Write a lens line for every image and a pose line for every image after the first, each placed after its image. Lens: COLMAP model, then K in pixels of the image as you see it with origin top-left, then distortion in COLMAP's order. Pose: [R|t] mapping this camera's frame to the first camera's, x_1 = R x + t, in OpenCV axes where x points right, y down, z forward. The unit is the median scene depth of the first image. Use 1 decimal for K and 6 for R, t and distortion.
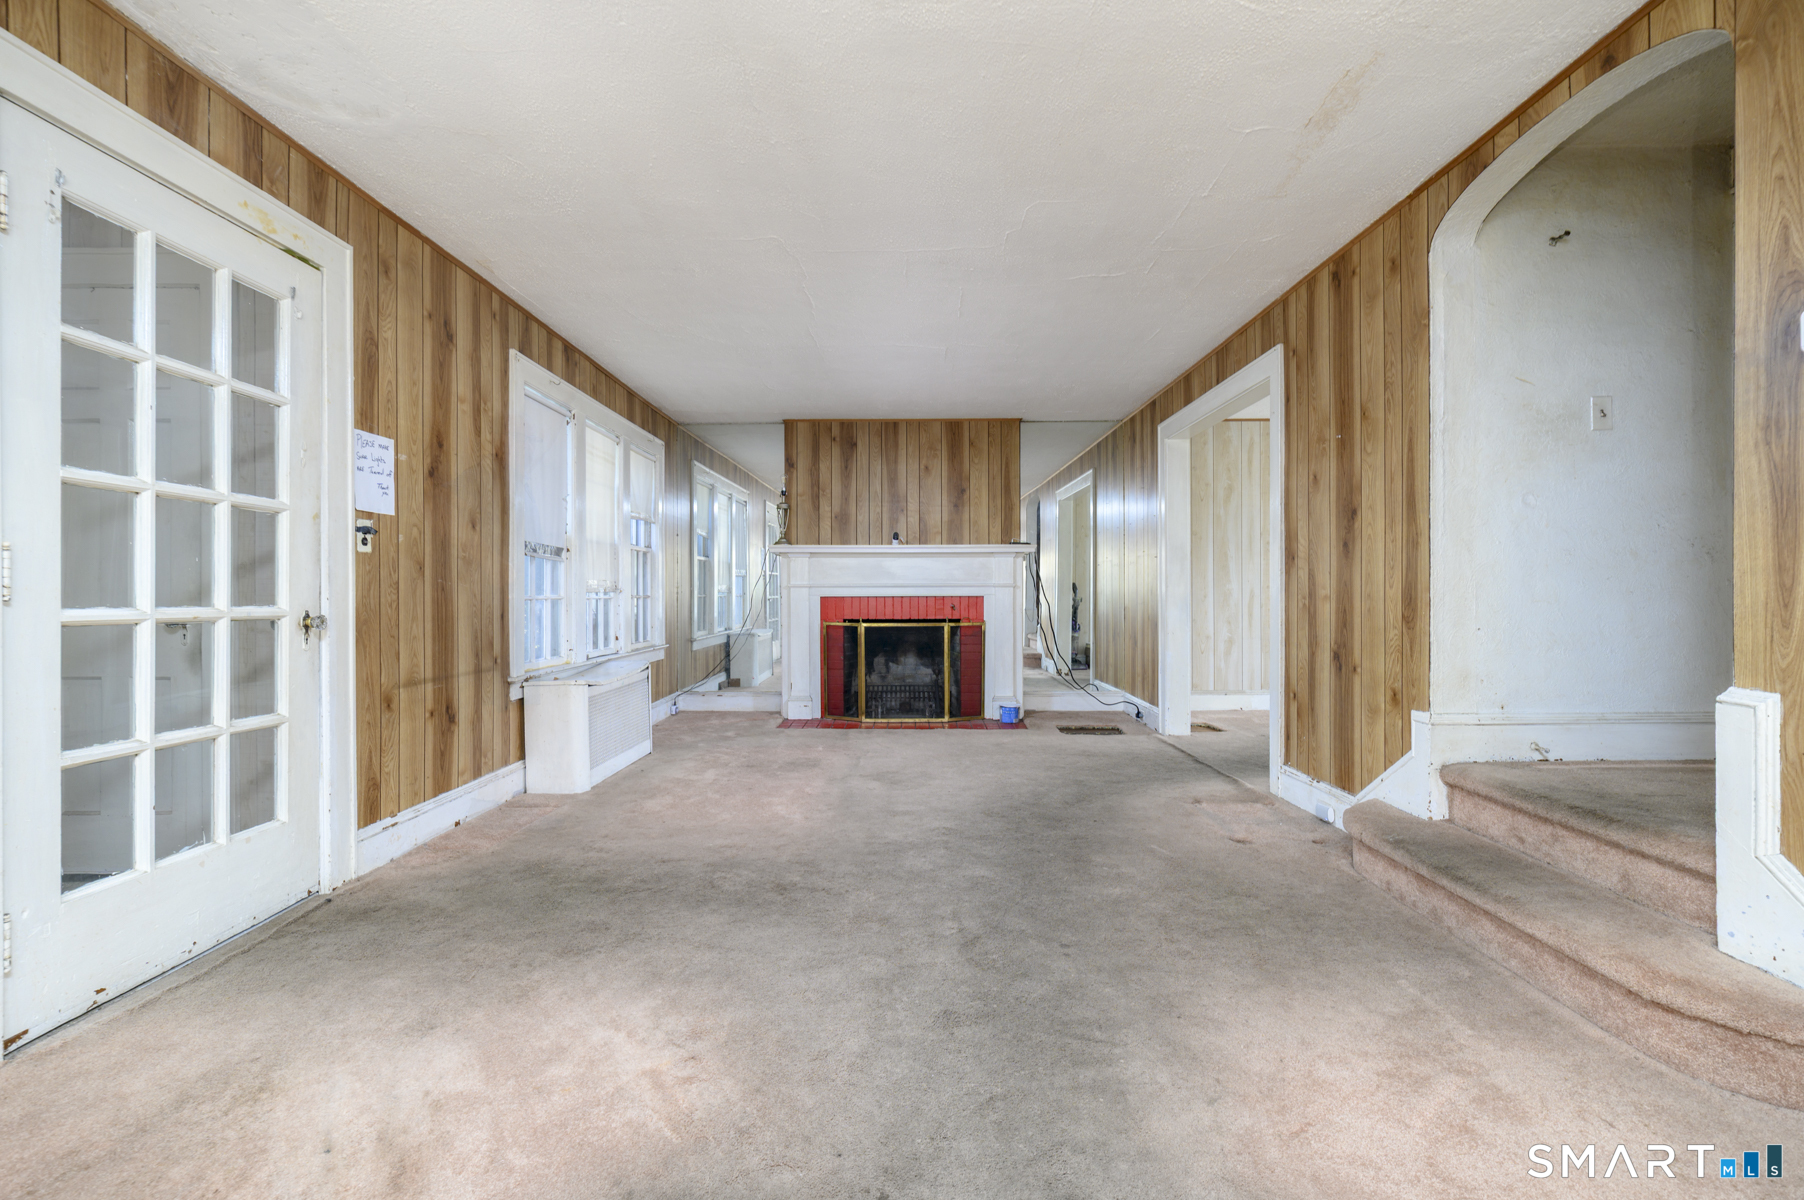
lens RADIAL K [[791.9, 0, 857.7], [0, 791.9, 593.6], [0, 0, 1]] dist [-0.001483, -0.001536]
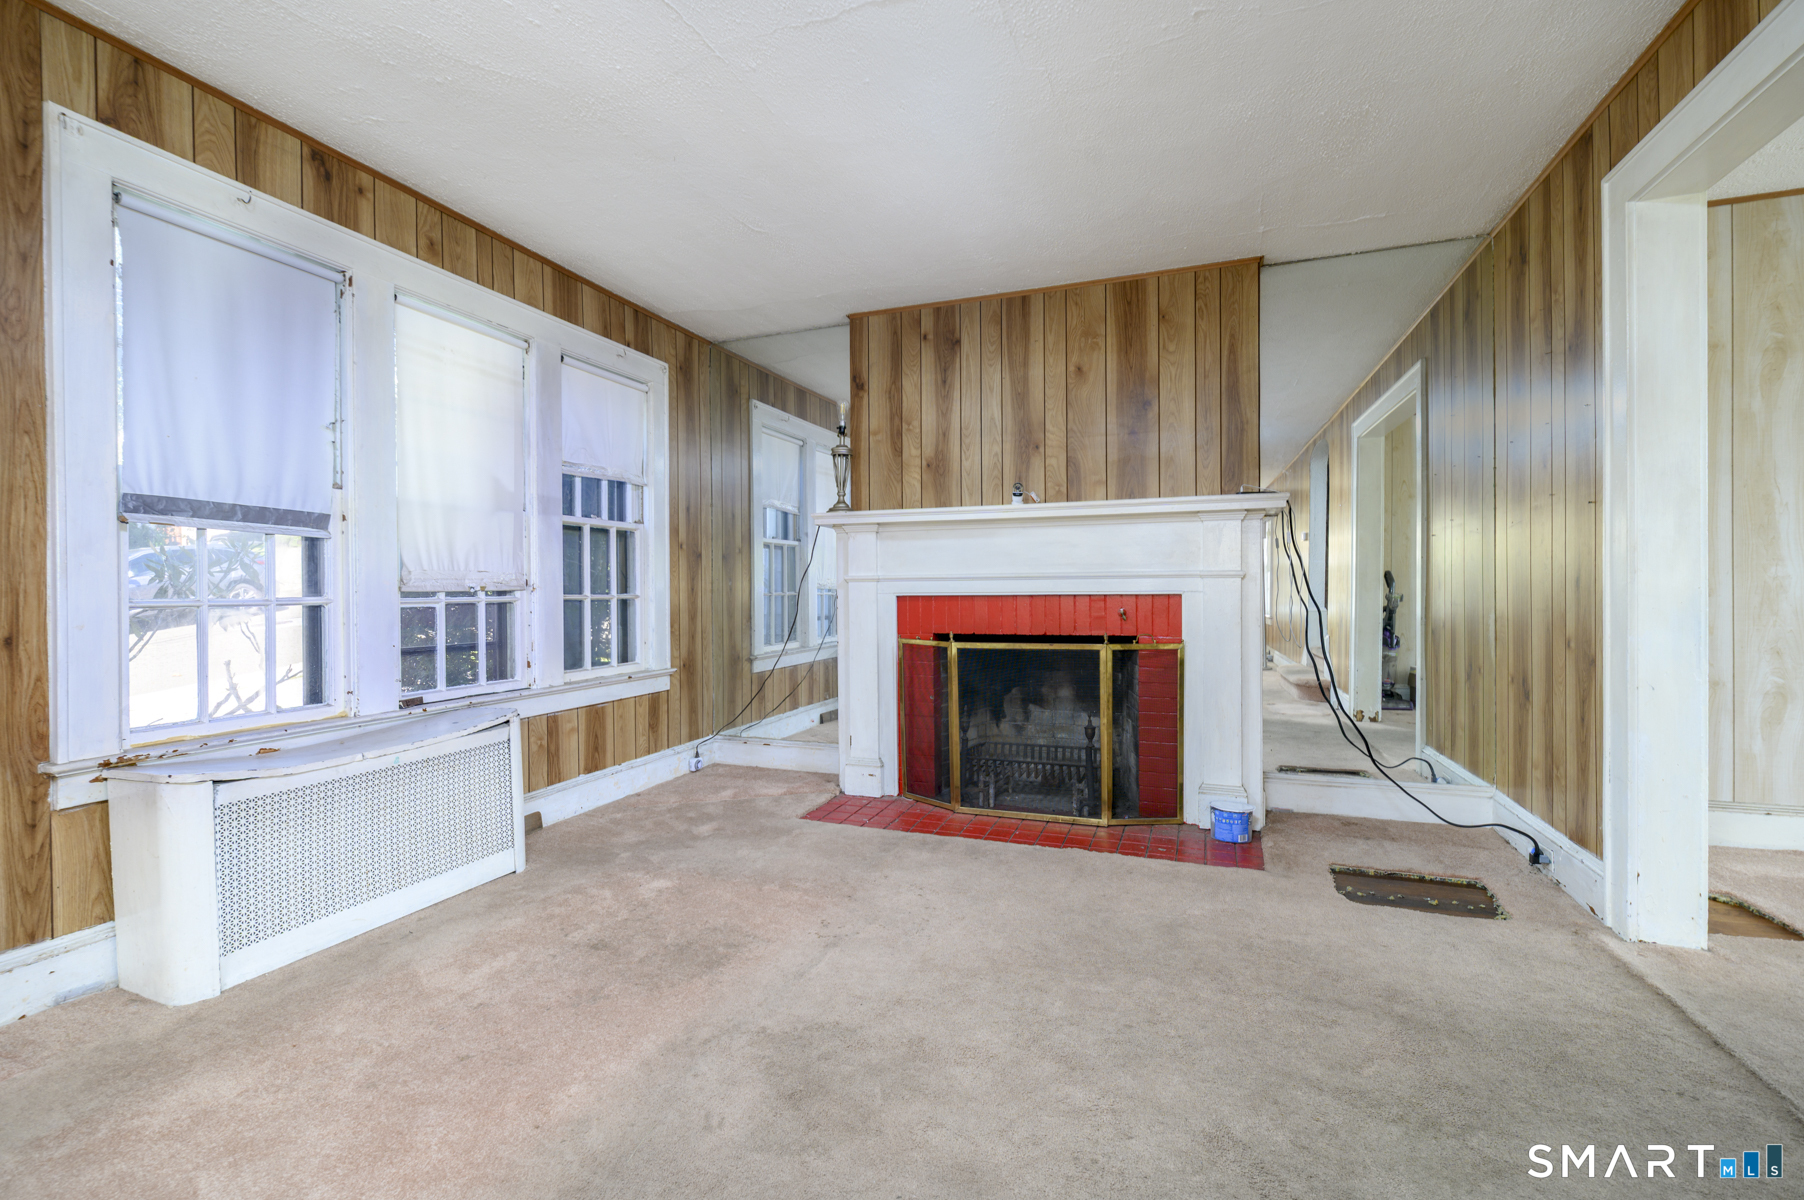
lens RADIAL K [[791.9, 0, 869.1], [0, 791.9, 594.3], [0, 0, 1]] dist [-0.001483, -0.001536]
pose [[0.947819, -0.002383, -0.318799, 0.125543], [0.004917, 0.999962, 0.007144, -0.001584], [0.318770, -0.008339, 0.947796, 0.413359]]
